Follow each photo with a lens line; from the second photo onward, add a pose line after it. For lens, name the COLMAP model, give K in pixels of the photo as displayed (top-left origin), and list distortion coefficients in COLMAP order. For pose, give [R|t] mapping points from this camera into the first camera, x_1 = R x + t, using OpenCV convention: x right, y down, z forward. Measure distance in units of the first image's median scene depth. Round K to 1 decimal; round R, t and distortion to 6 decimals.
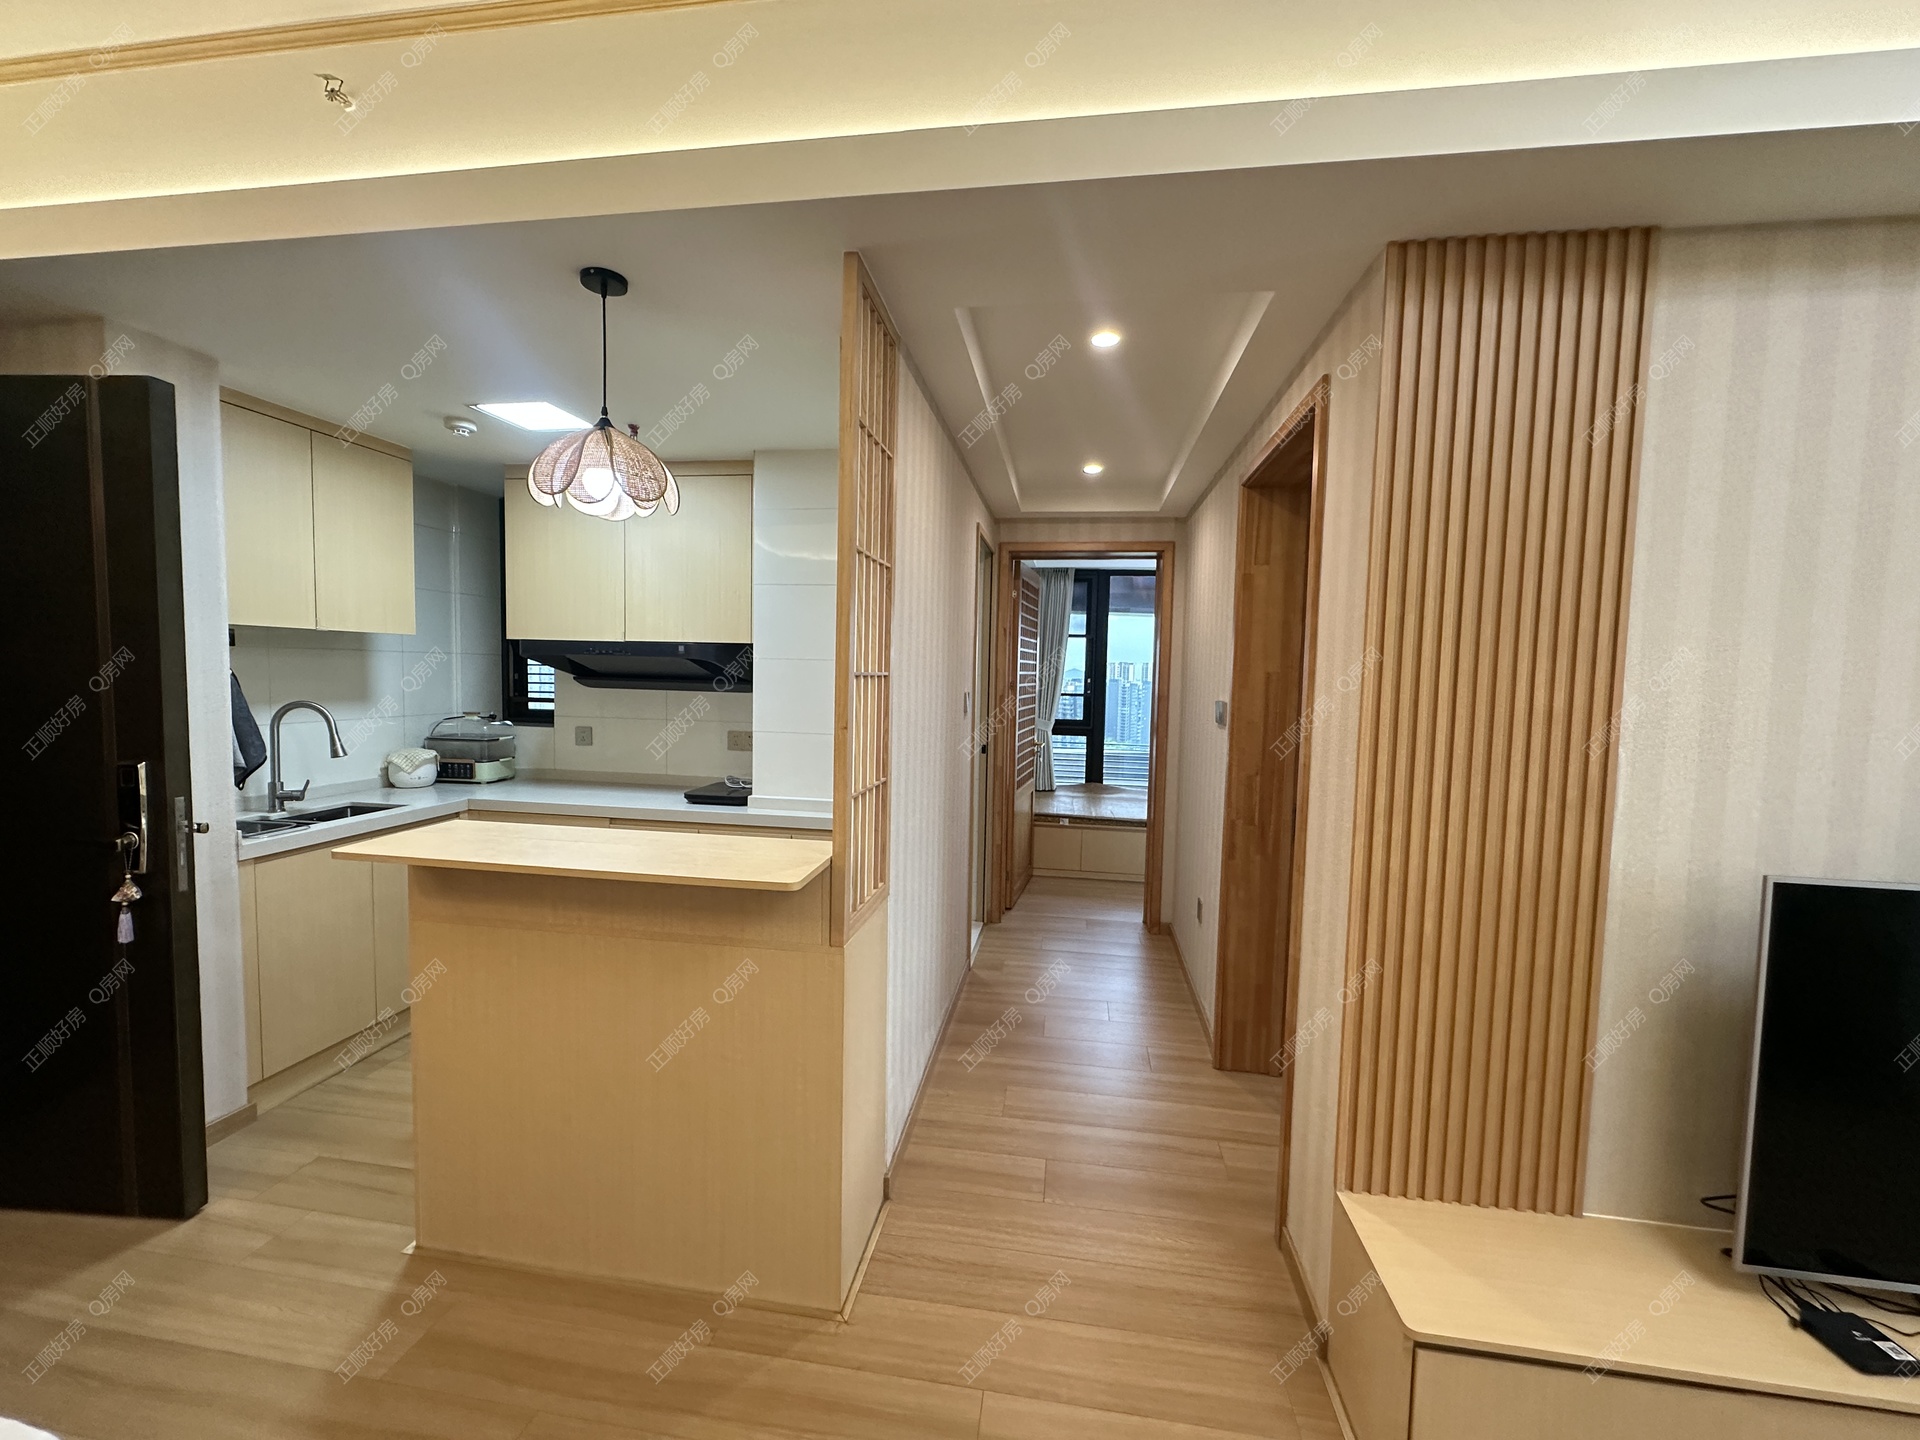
lens RADIAL K [[771.5, 0, 951.0], [0, 771.5, 718.2], [0, 0, 1]] dist [-0.003058, -0.000610]
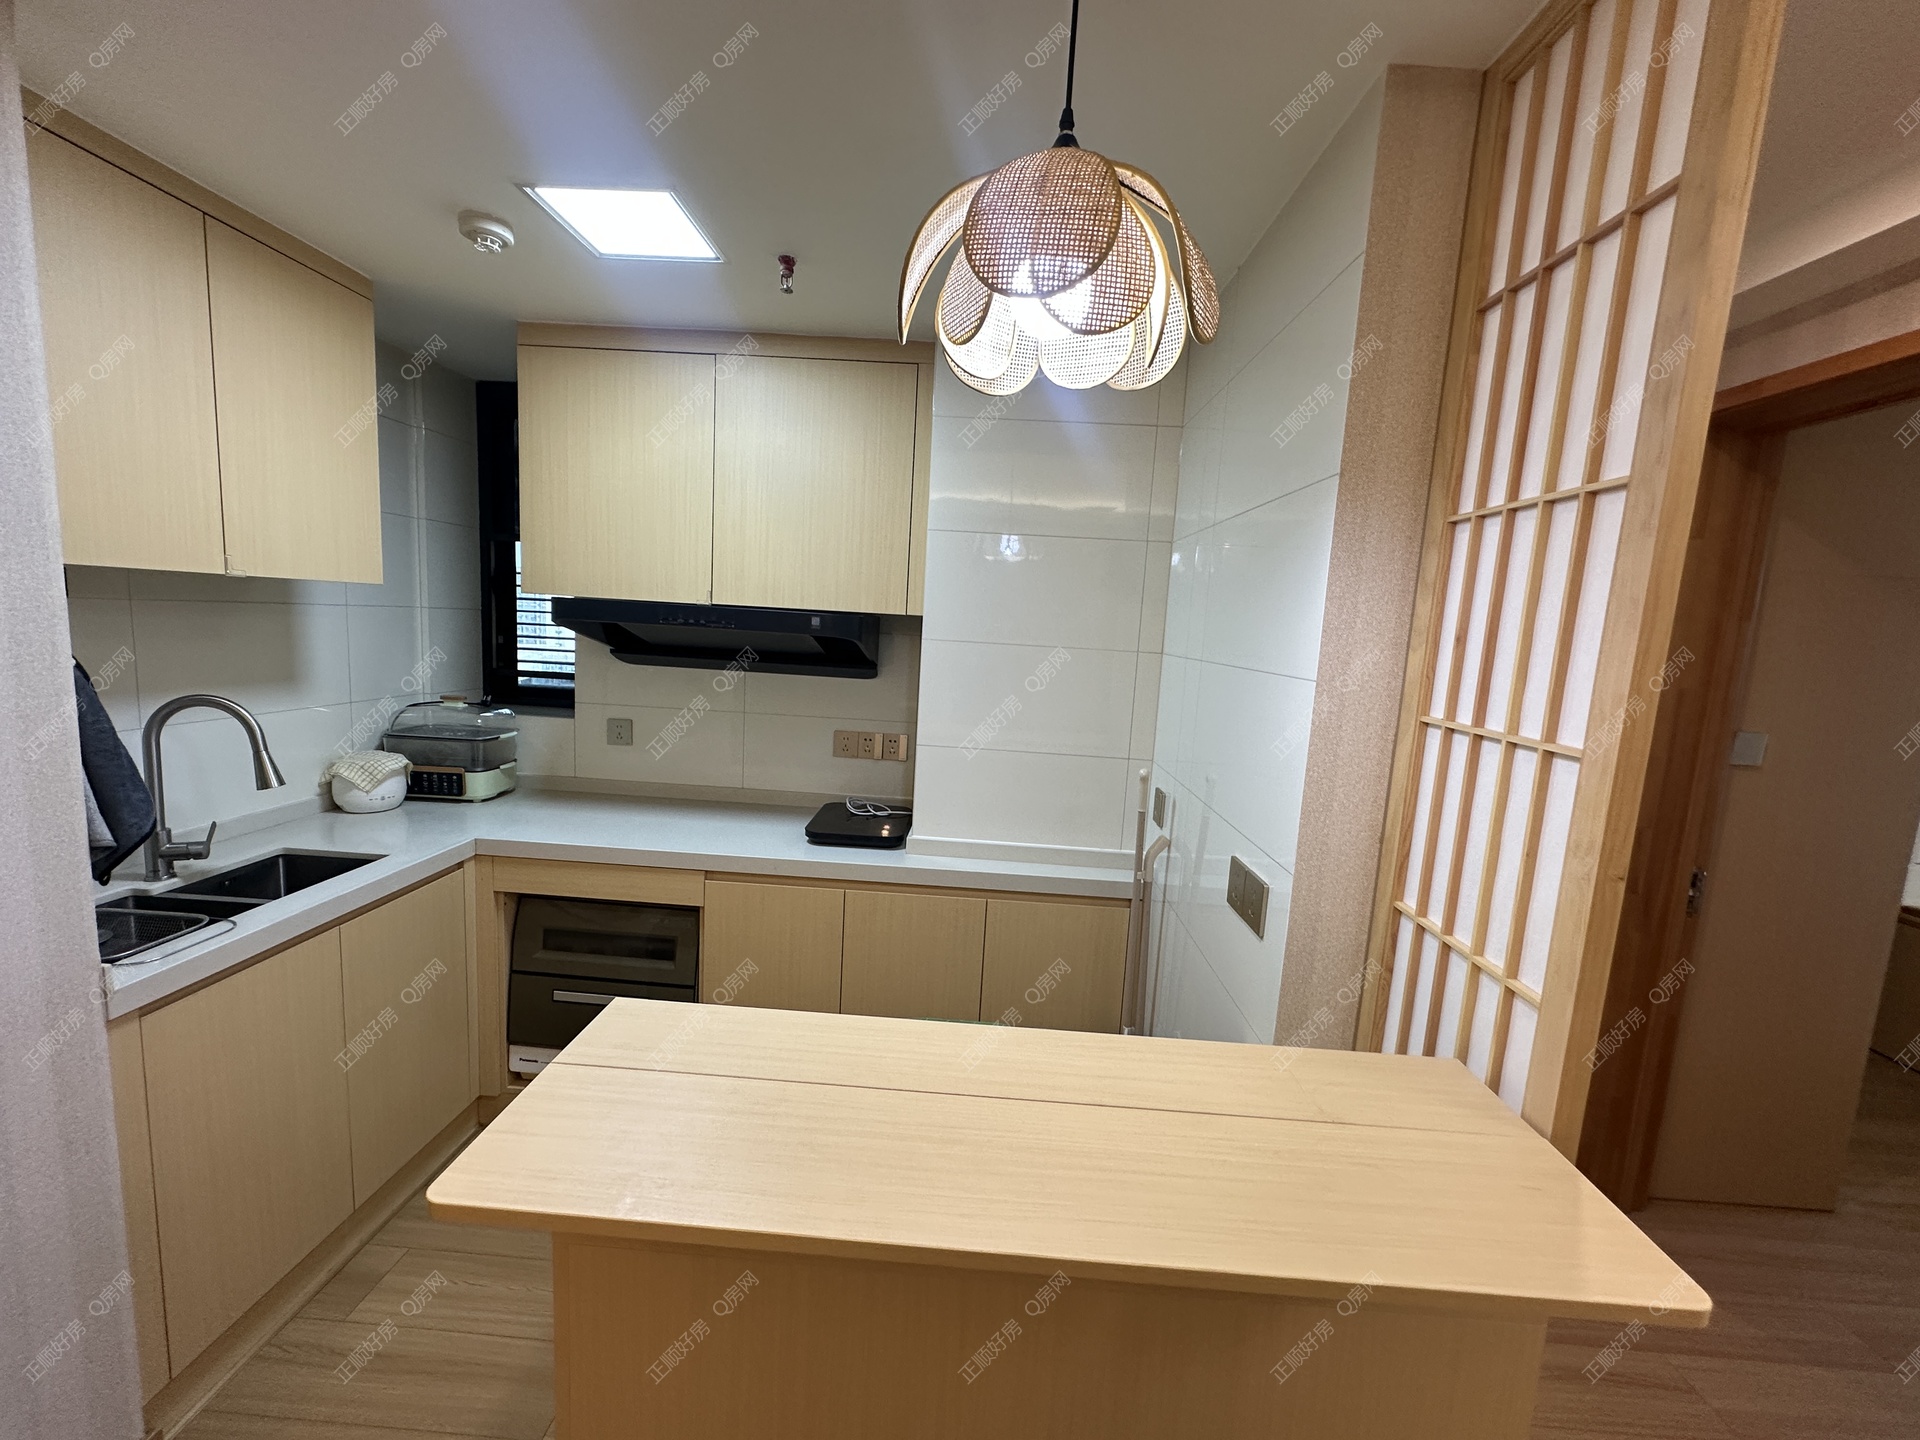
lens RADIAL K [[771.5, 0, 951.0], [0, 771.5, 718.2], [0, 0, 1]] dist [-0.003058, -0.000610]
pose [[0.992898, 0.017150, 0.117727, -0.301366], [-0.024944, 0.997570, 0.065056, -0.050516], [-0.116325, -0.067530, 0.990913, 0.306824]]
